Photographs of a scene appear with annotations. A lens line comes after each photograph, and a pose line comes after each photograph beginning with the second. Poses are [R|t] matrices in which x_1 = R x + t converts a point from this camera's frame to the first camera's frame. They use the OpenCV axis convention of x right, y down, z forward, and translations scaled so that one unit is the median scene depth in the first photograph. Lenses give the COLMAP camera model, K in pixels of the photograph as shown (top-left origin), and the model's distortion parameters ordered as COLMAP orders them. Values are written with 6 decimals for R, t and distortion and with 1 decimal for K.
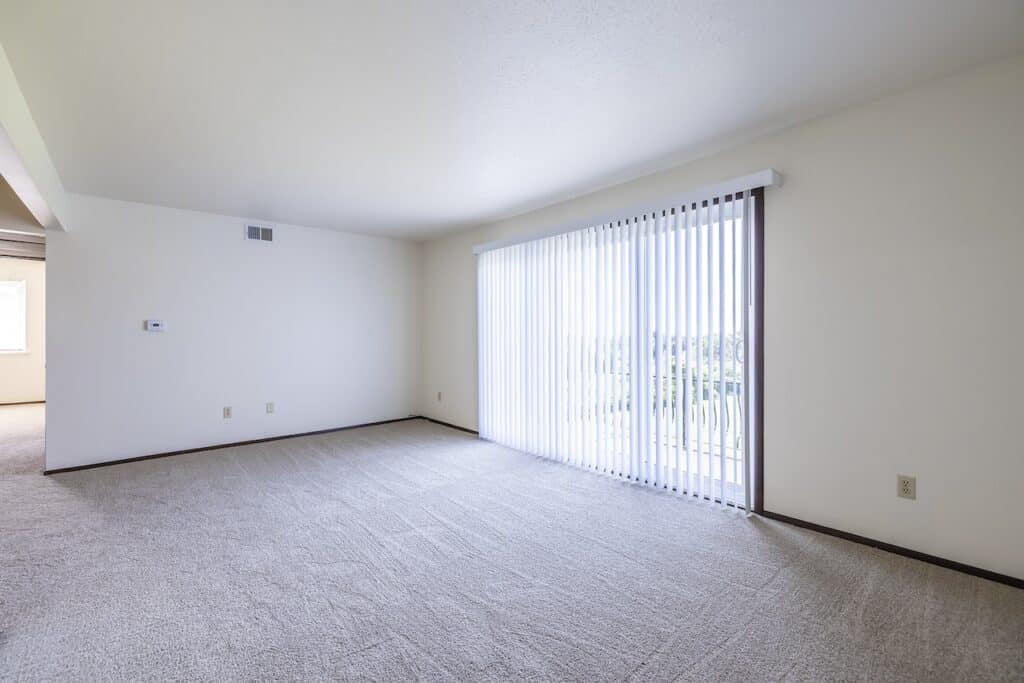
lens RADIAL K [[443.1, 0, 506.4], [0, 443.1, 336.1], [0, 0, 1]] dist [0.003036, 0.000141]
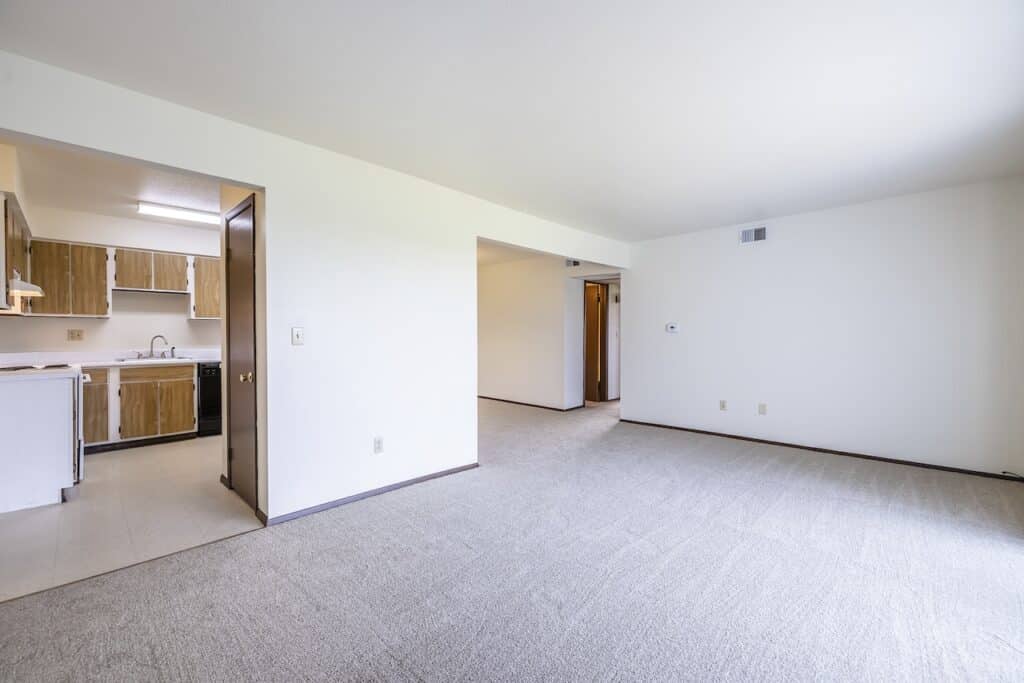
lens RADIAL K [[443.1, 0, 505.3], [0, 443.1, 340.0], [0, 0, 1]] dist [0.003036, 0.000141]
pose [[0.052835, 0.016068, -0.998474, 0.537868], [-0.003367, 0.999868, 0.015912, -0.007935], [0.998598, 0.002521, 0.052882, 0.477337]]
